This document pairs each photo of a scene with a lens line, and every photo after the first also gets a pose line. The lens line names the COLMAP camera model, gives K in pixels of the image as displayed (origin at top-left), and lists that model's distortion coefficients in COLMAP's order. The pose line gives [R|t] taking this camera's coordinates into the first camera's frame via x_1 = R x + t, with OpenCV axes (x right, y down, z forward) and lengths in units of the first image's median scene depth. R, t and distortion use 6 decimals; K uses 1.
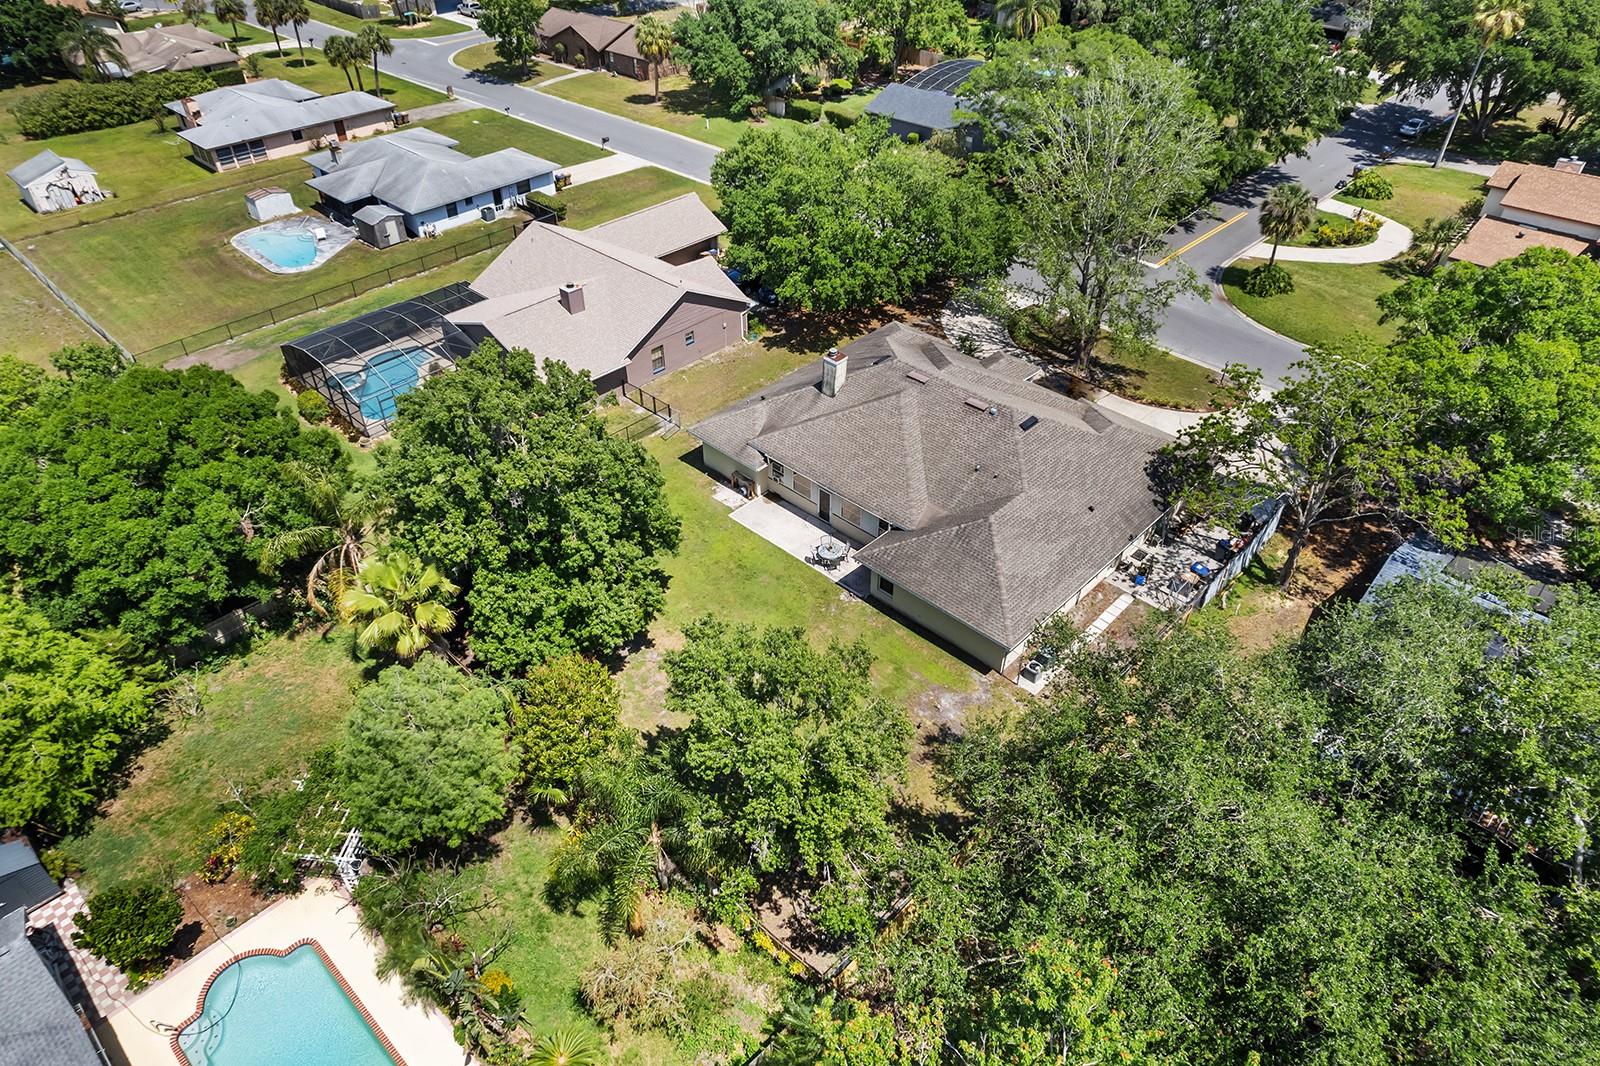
lens RADIAL K [[1034.2, 0, 793.6], [0, 1034.2, 534.5], [0, 0, 1]] dist [-0.090348, 0.081300]
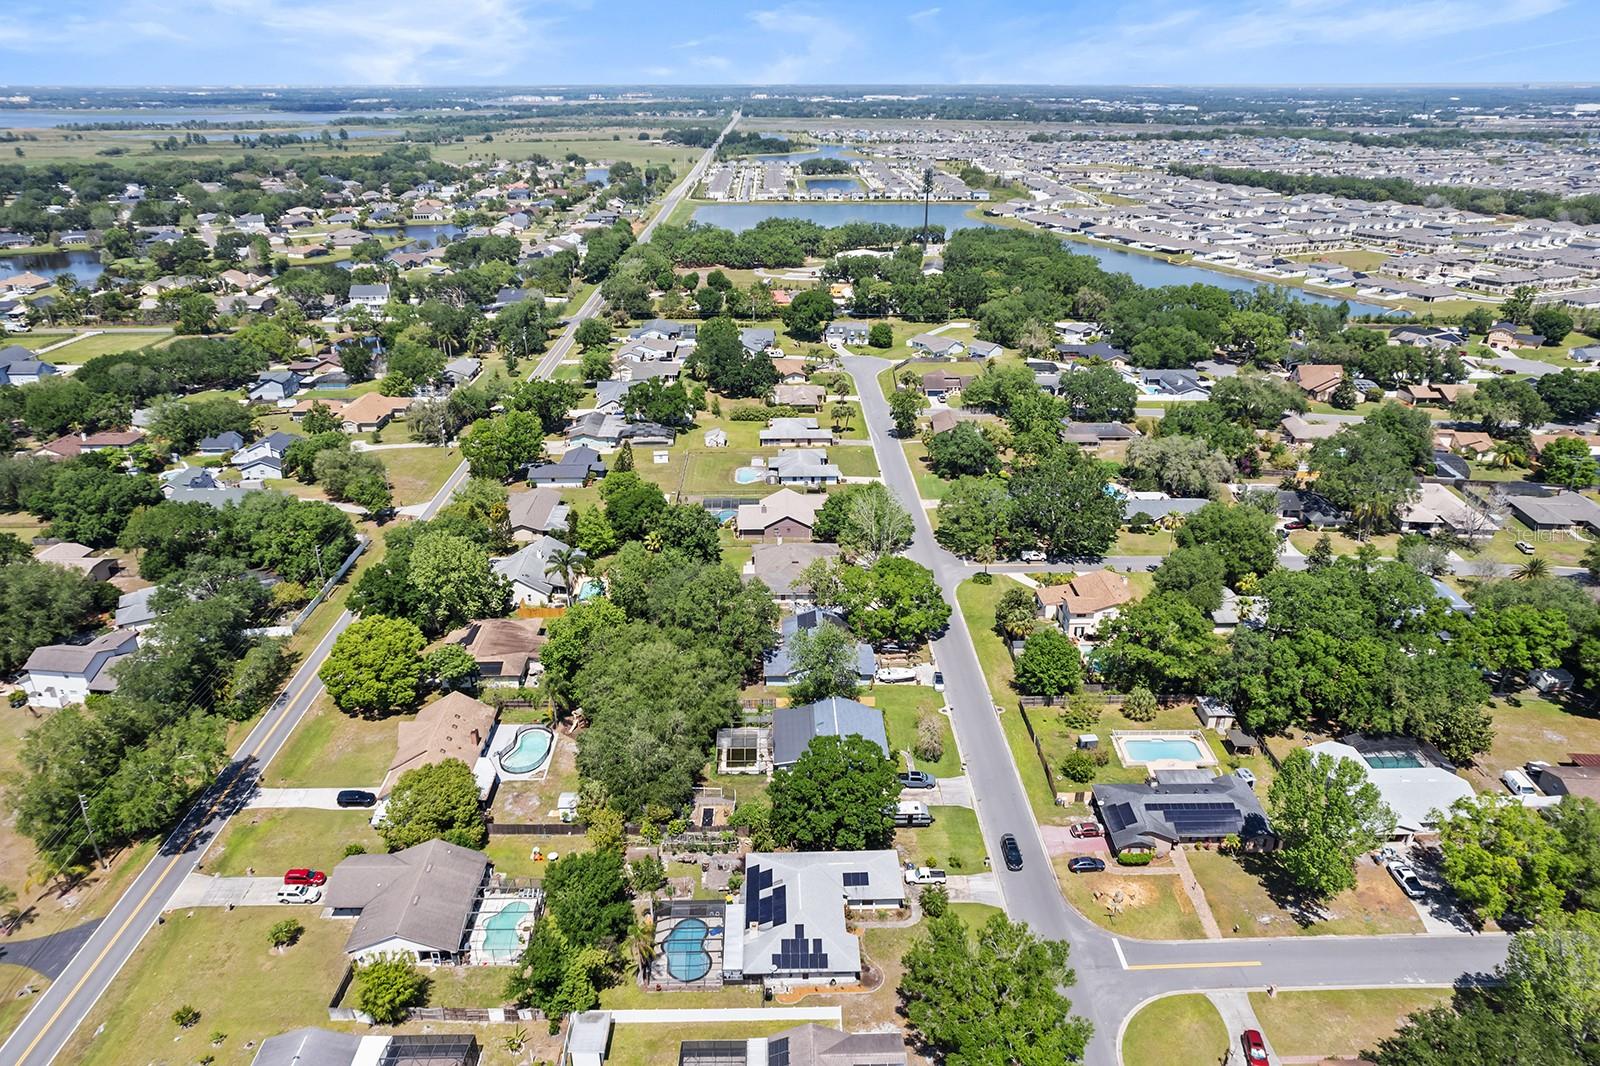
lens RADIAL K [[1034.2, 0, 793.6], [0, 1034.2, 534.5], [0, 0, 1]] dist [-0.090348, 0.081300]
pose [[0.708271, 0.285373, -0.645690, 1.597892], [-0.439050, 0.894304, -0.086351, 0.081711], [0.552800, 0.344650, 0.758702, -1.184463]]
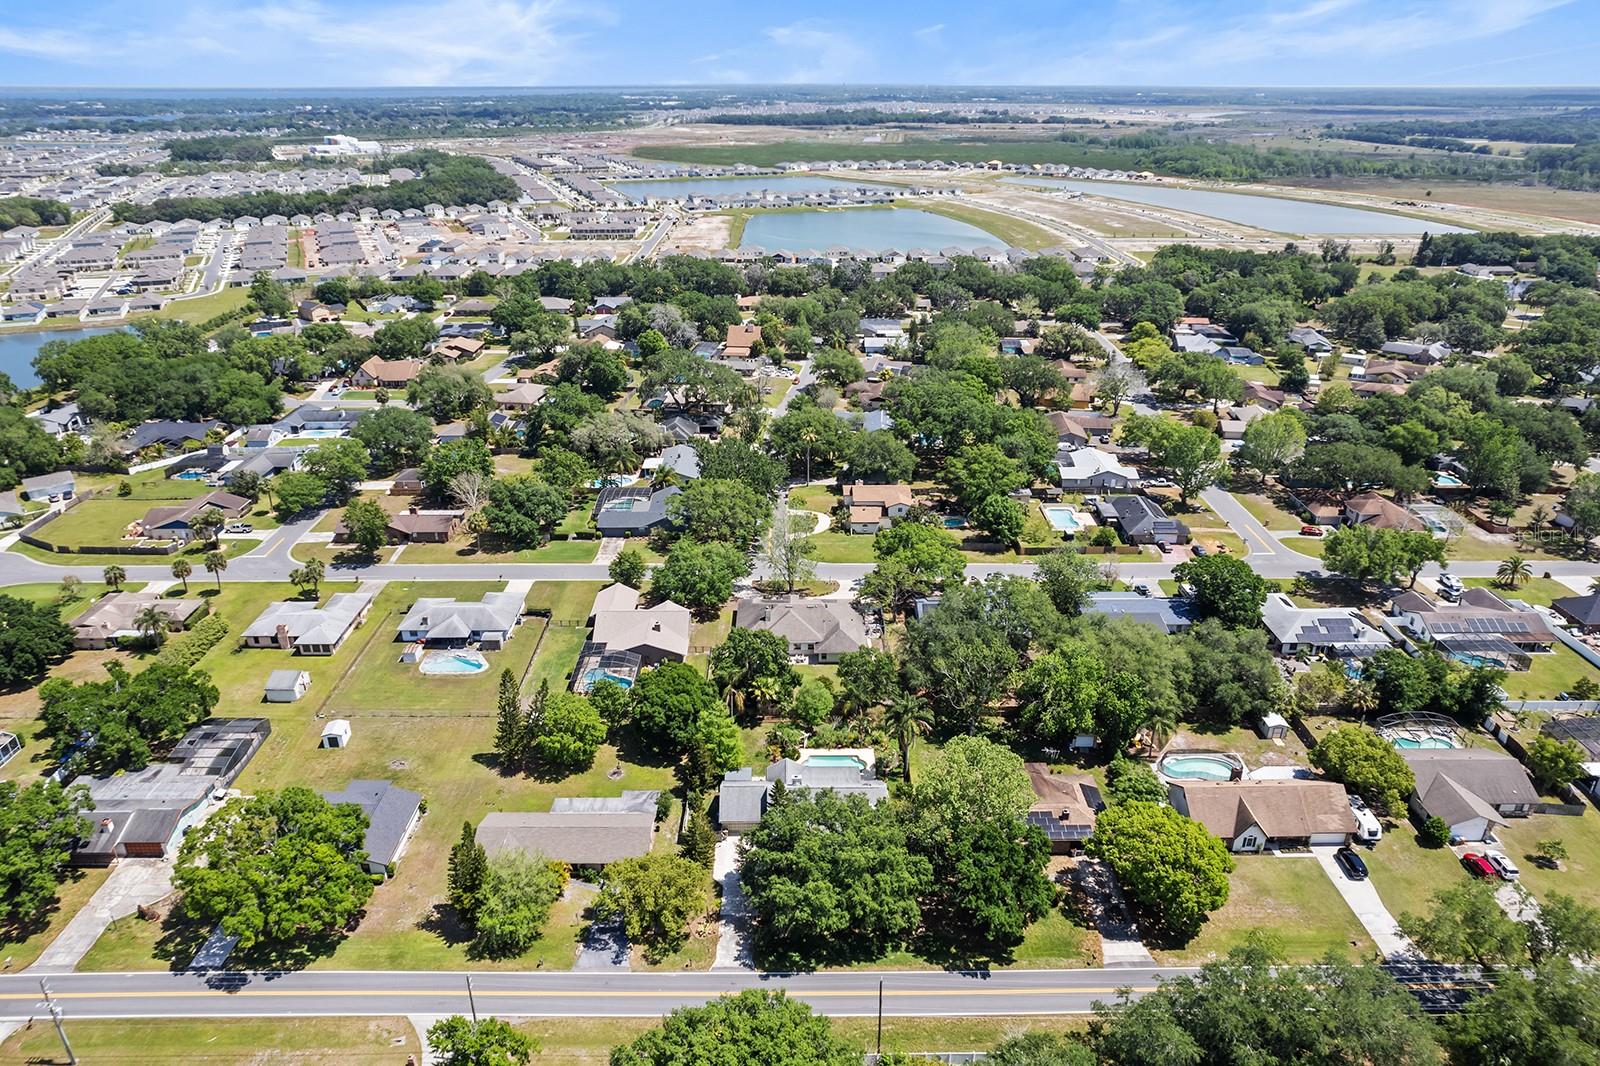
lens RADIAL K [[1034.2, 0, 793.6], [0, 1034.2, 534.5], [0, 0, 1]] dist [-0.090348, 0.081300]
pose [[0.715748, -0.275673, 0.641646, -1.209724], [0.431996, 0.896683, -0.096640, -0.017919], [-0.548712, 0.346358, 0.760888, -1.022760]]
